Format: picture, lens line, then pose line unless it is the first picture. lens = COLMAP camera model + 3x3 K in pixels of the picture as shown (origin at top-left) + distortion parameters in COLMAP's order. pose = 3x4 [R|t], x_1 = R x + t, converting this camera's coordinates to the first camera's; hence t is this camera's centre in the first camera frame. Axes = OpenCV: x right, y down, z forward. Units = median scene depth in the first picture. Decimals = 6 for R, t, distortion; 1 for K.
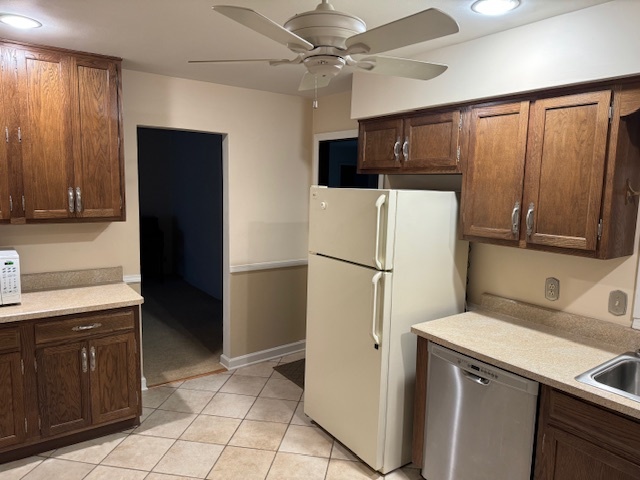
lens RADIAL K [[443.8, 0, 320.2], [0, 443.8, 240.4], [0, 0, 1]] dist [0.004694, -0.019605]
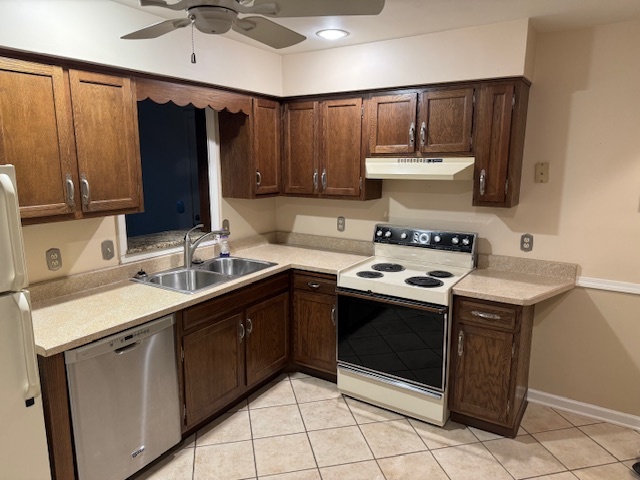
lens RADIAL K [[443.8, 0, 320.7], [0, 443.8, 239.1], [0, 0, 1]] dist [0.004694, -0.019605]
pose [[-0.361827, -0.189356, 0.912812, -0.692277], [0.112188, 0.963194, 0.244277, -0.128576], [-0.925470, 0.190793, -0.327266, 0.879207]]
